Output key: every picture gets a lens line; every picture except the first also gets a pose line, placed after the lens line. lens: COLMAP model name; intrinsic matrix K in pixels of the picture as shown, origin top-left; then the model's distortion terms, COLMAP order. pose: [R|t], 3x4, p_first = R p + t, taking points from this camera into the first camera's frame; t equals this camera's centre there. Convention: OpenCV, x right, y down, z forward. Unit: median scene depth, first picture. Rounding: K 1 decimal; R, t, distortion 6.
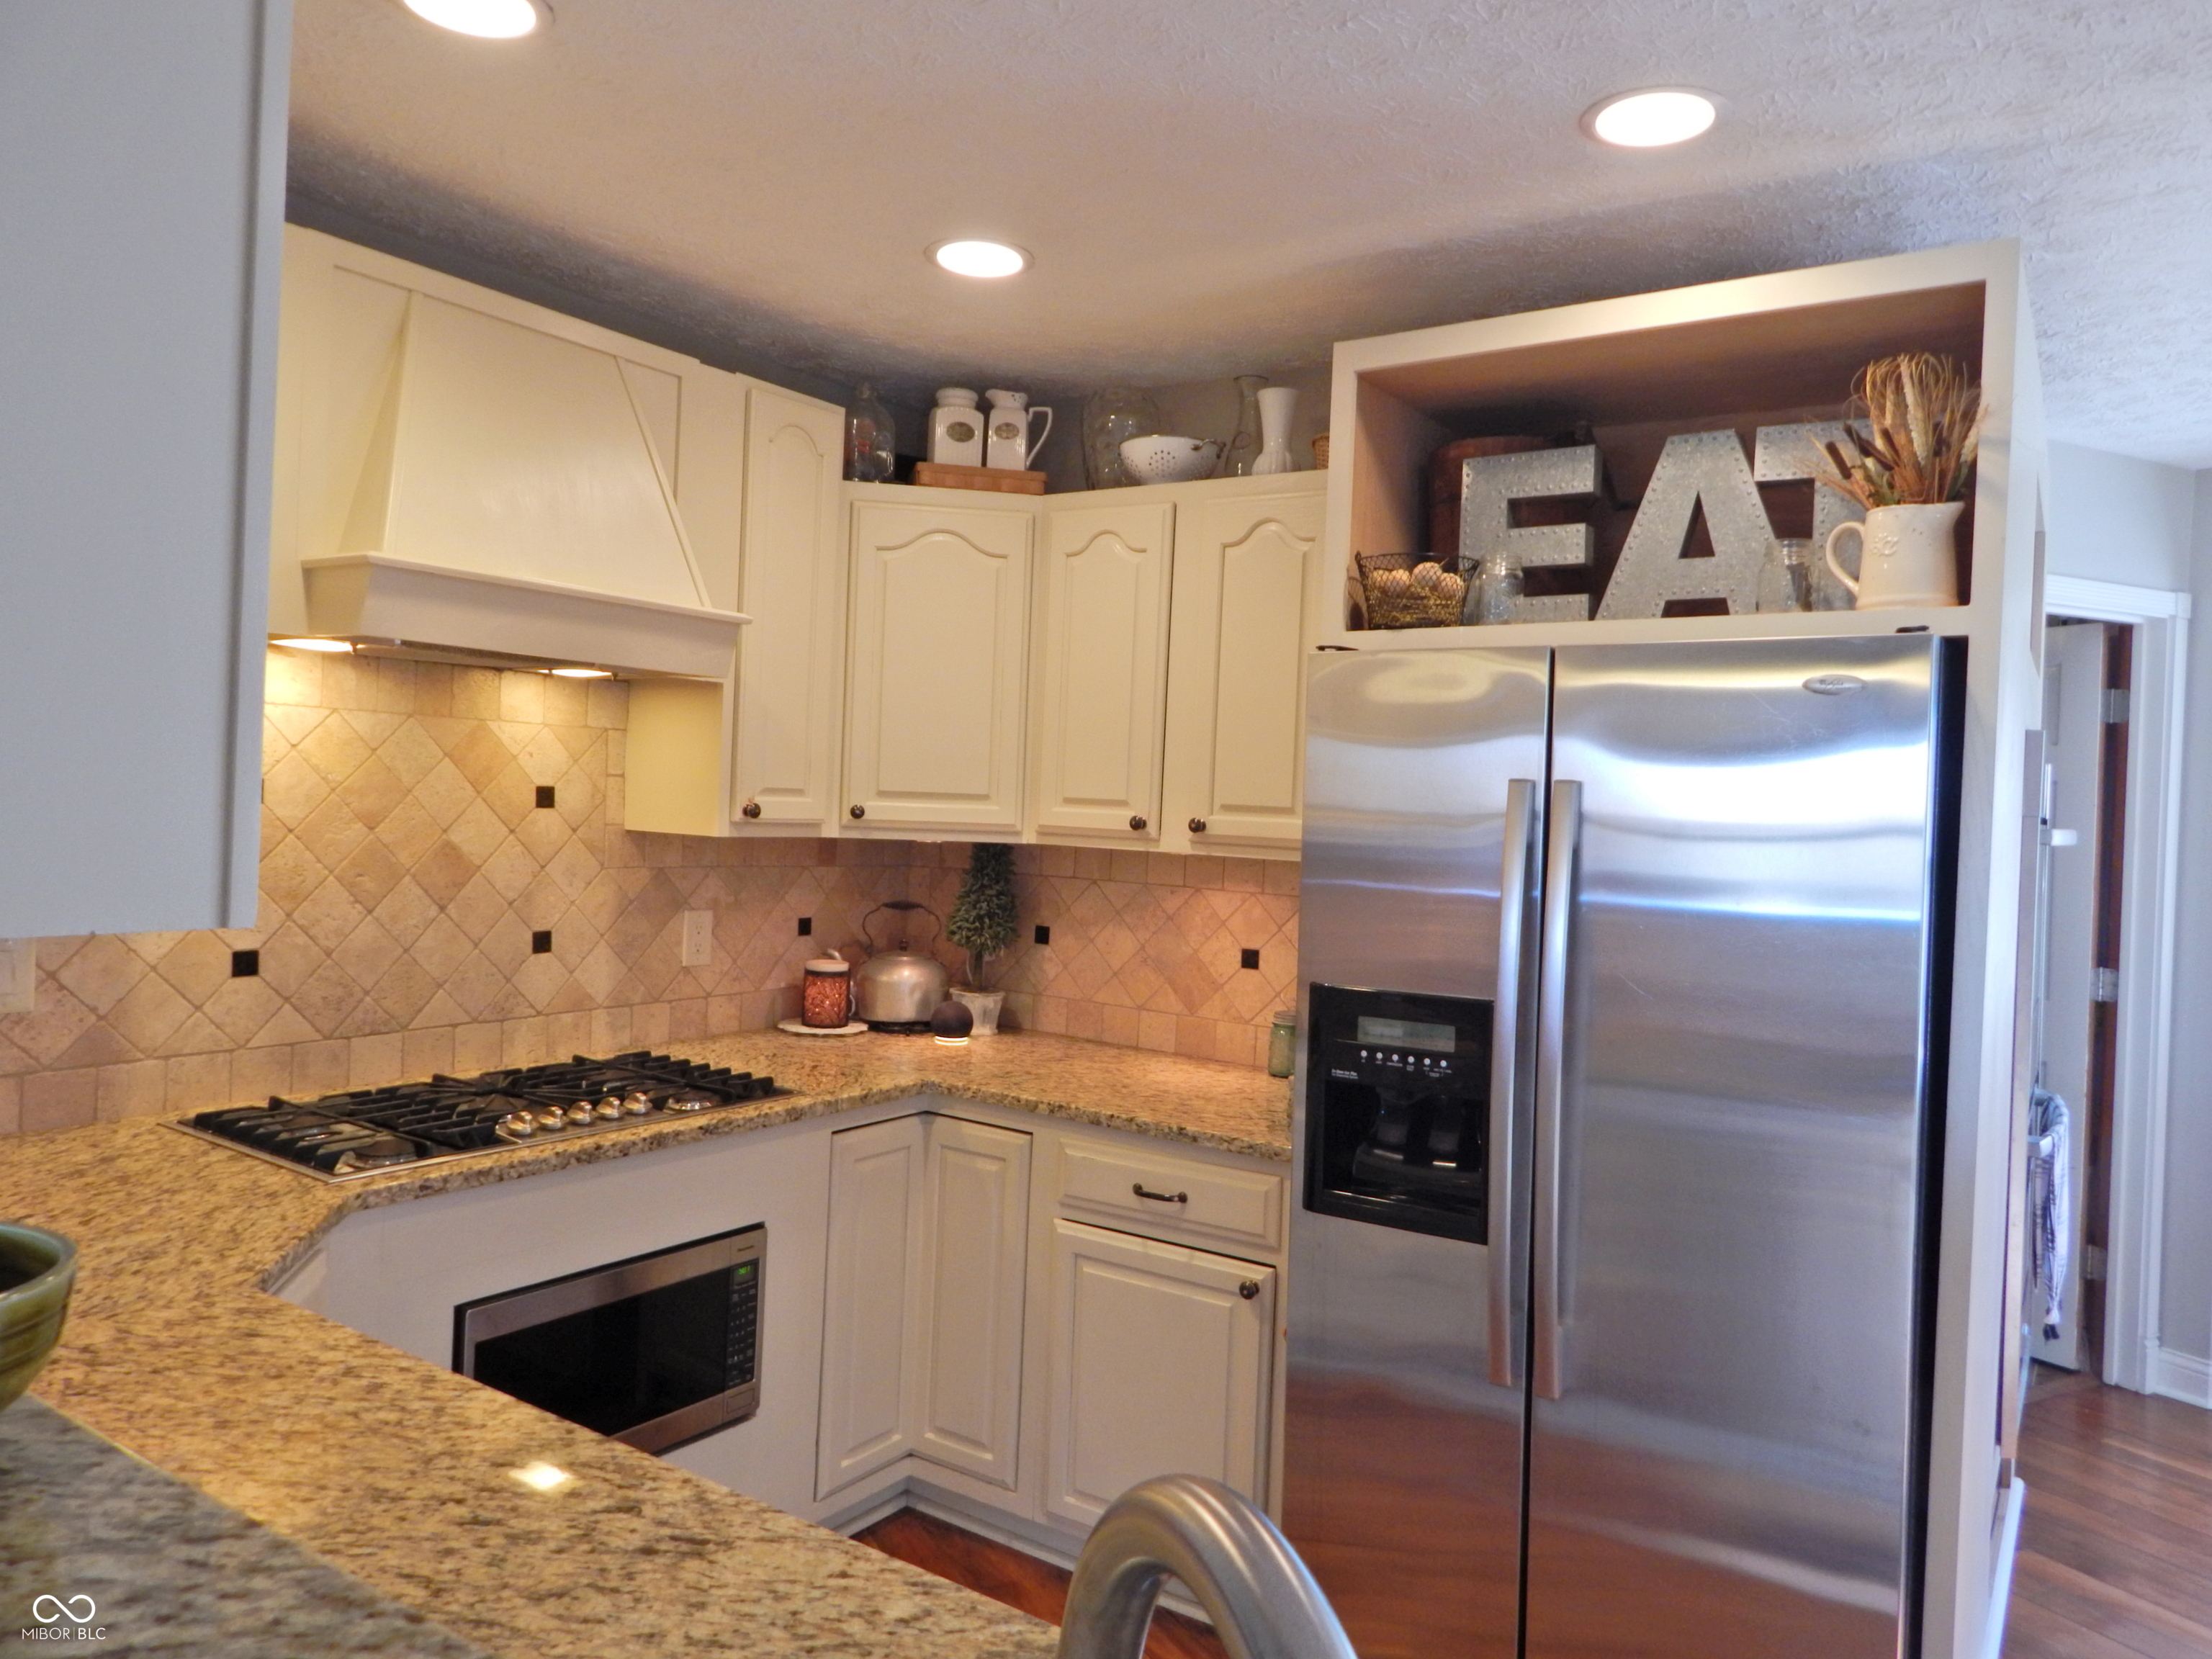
lens RADIAL K [[1520.7, 0, 1110.4], [0, 1520.7, 828.3], [0, 0, 1]] dist [0.005210, -0.007975]
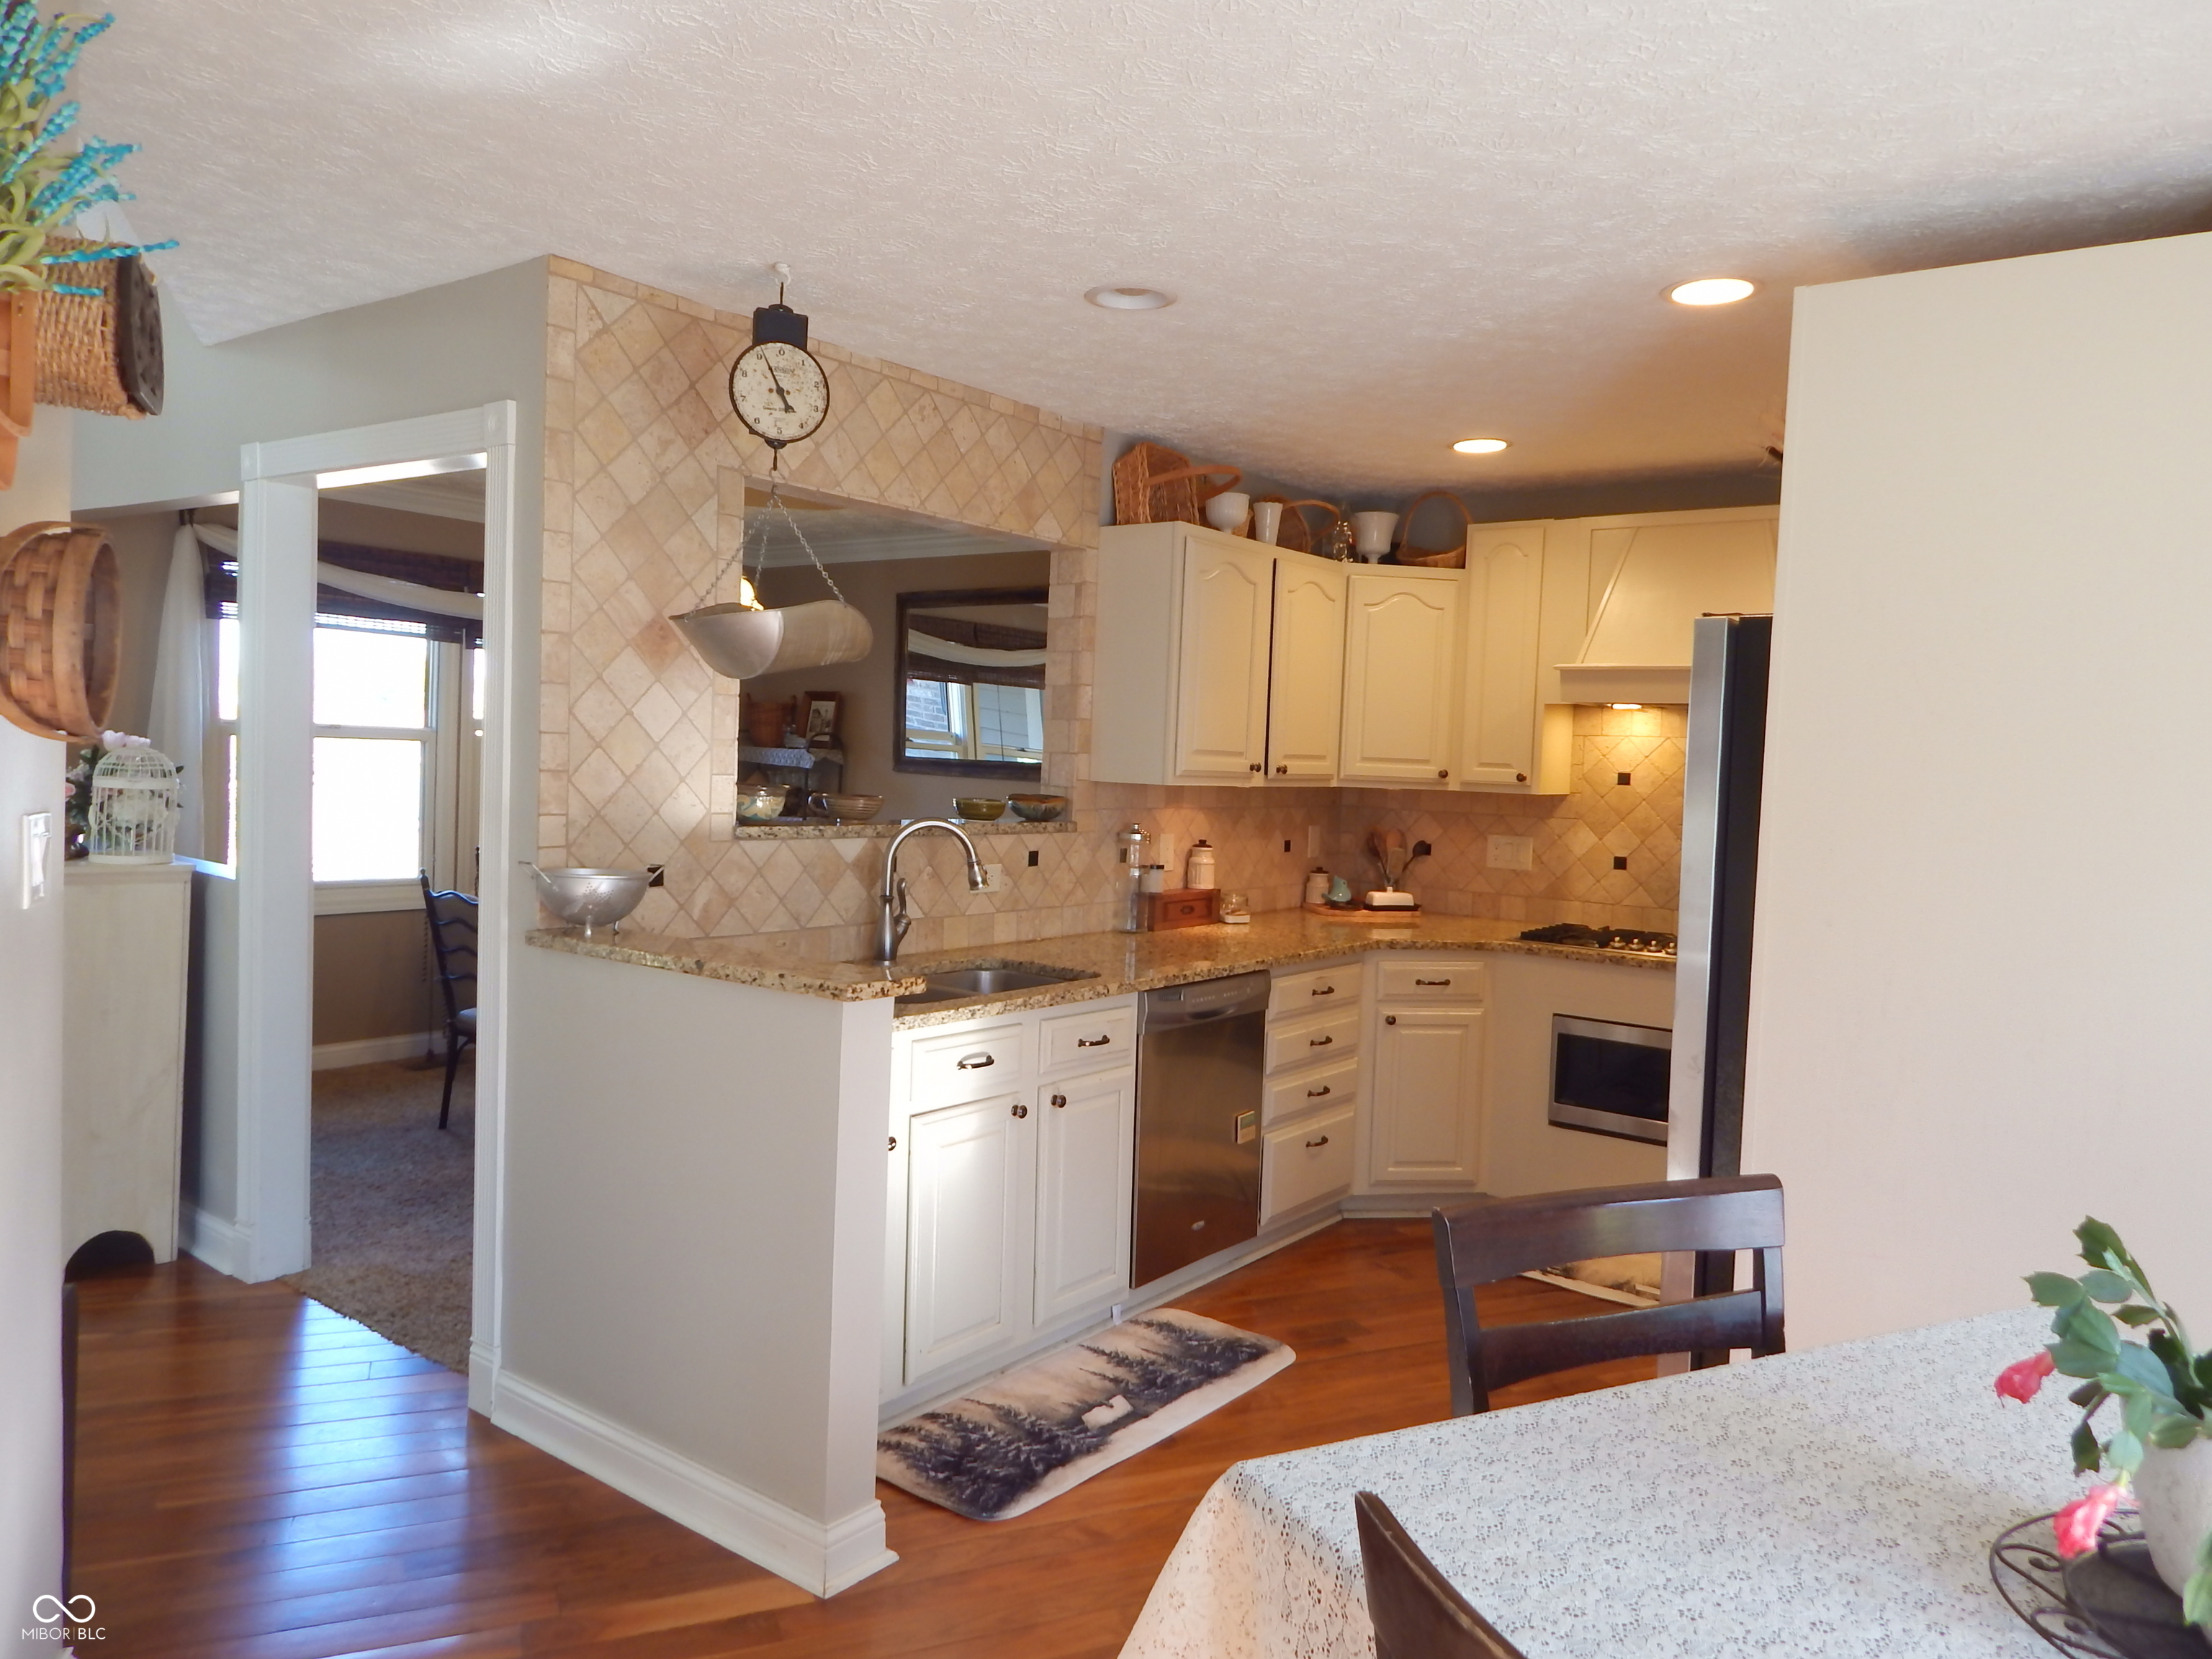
lens RADIAL K [[1520.7, 0, 1108.9], [0, 1520.7, 826.7], [0, 0, 1]] dist [0.005210, -0.007975]
pose [[-0.058805, 0.004846, -0.998258, 1.330389], [-0.056019, 0.998396, 0.008146, 0.053493], [0.996696, 0.056401, -0.058439, 0.372355]]
